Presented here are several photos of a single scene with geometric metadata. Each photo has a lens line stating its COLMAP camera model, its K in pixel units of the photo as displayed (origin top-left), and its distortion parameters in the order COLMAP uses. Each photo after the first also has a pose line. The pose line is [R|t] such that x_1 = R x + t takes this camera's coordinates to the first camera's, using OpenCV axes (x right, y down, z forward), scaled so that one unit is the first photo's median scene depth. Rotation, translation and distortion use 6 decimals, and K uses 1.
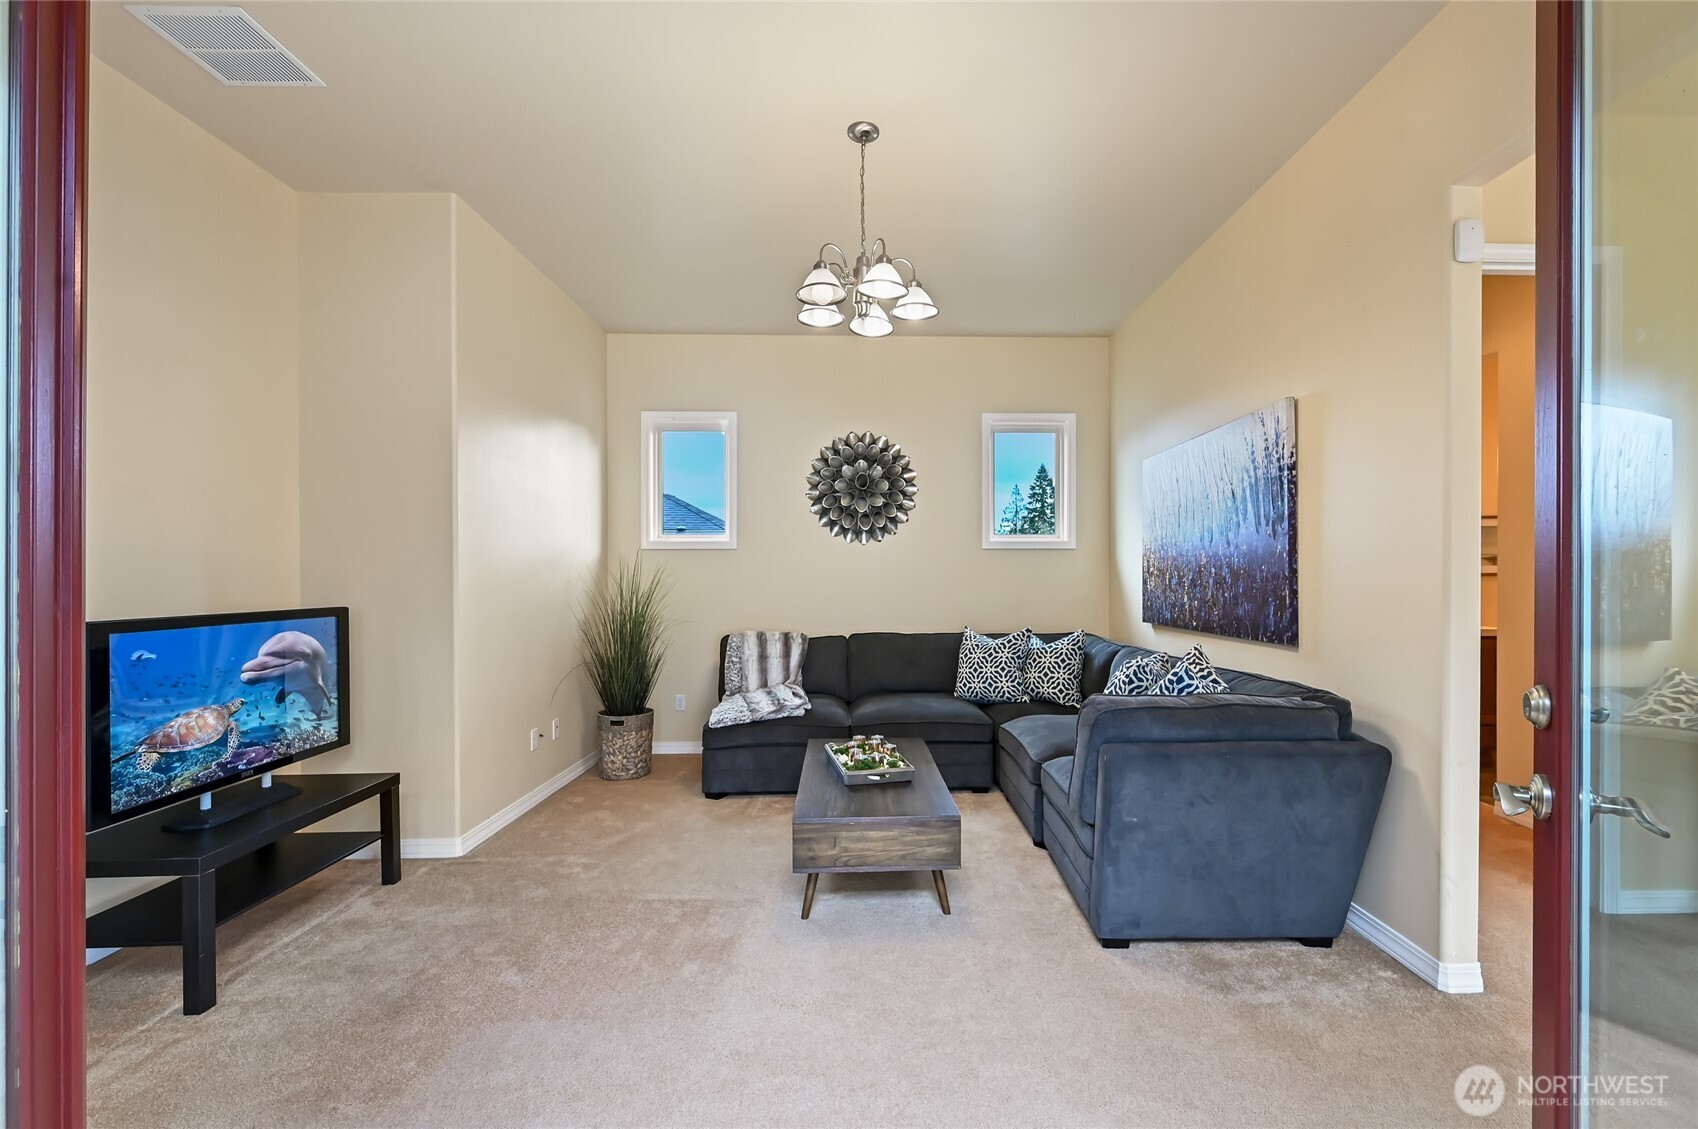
lens RADIAL K [[673.9, 0, 845.1], [0, 673.9, 581.5], [0, 0, 1]] dist [0.008797, -0.000756]
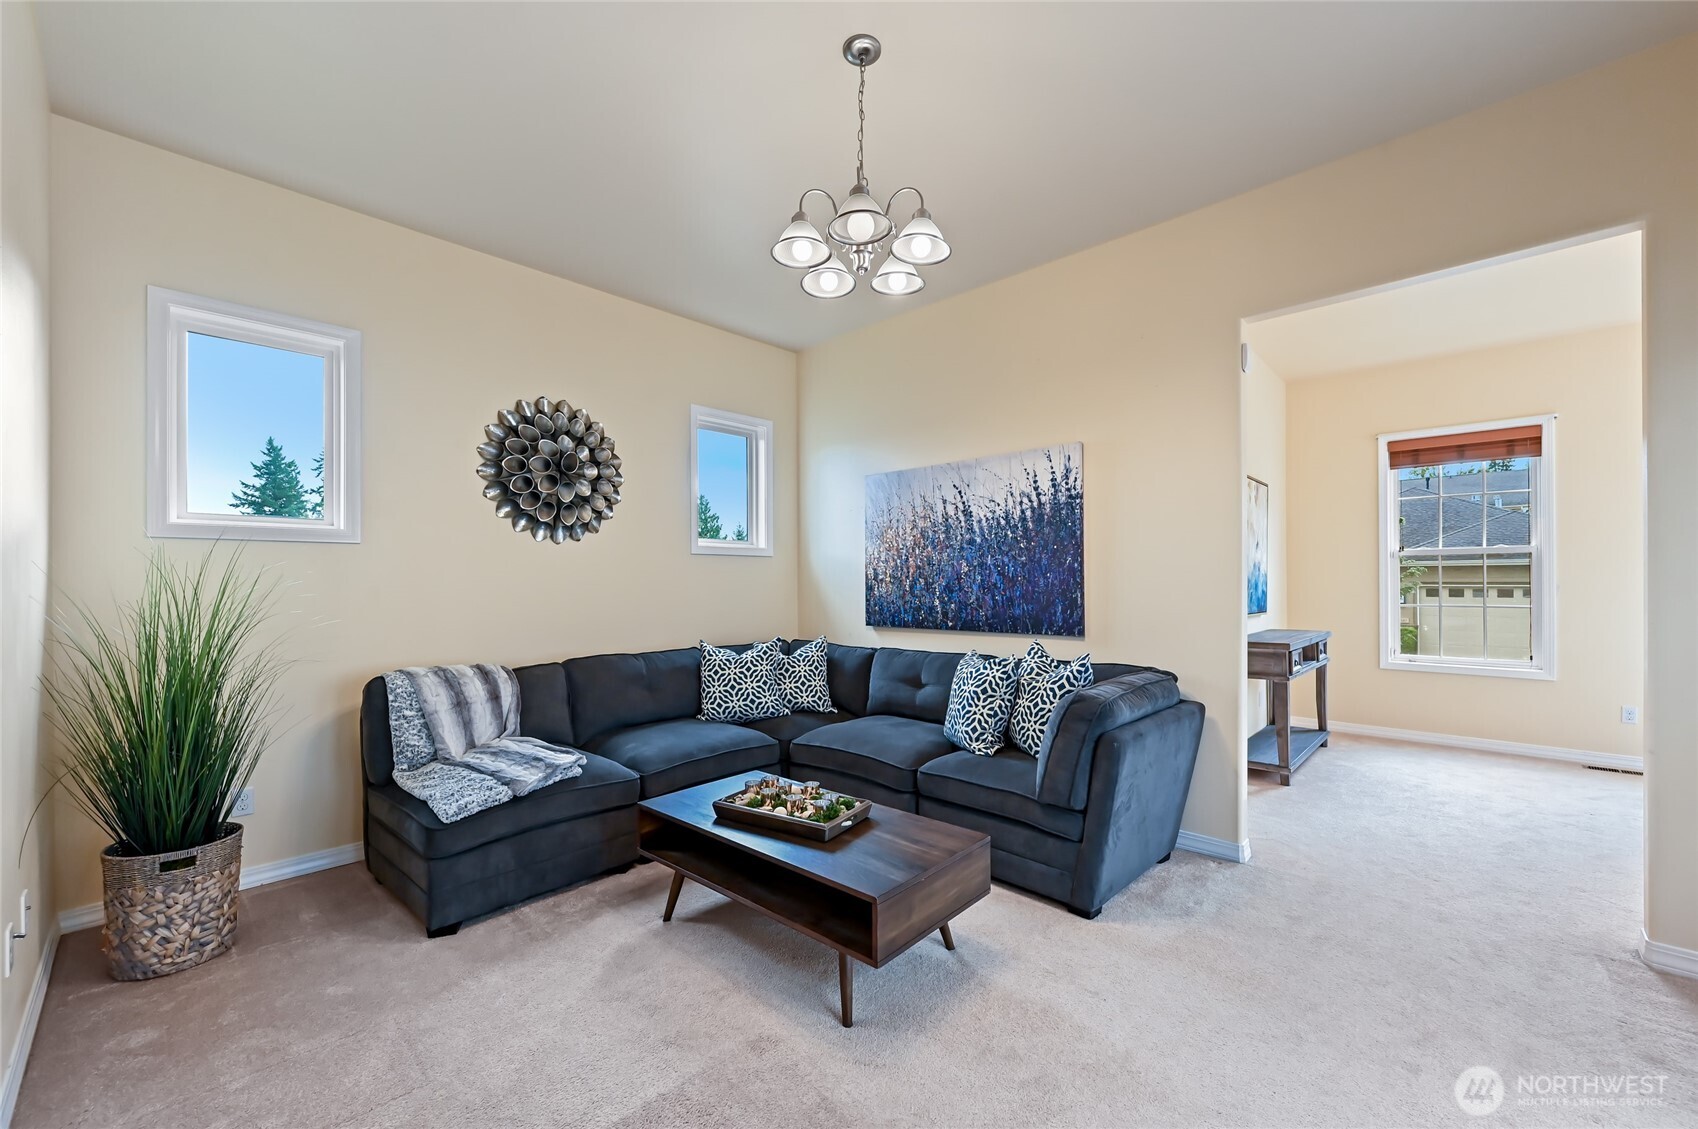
lens RADIAL K [[673.9, 0, 842.2], [0, 673.9, 585.3], [0, 0, 1]] dist [0.008797, -0.000756]
pose [[0.709903, -0.004123, 0.704288, -0.345589], [0.010747, 0.999930, -0.004979, 0.000164], [-0.704218, 0.011103, 0.709897, 0.256585]]
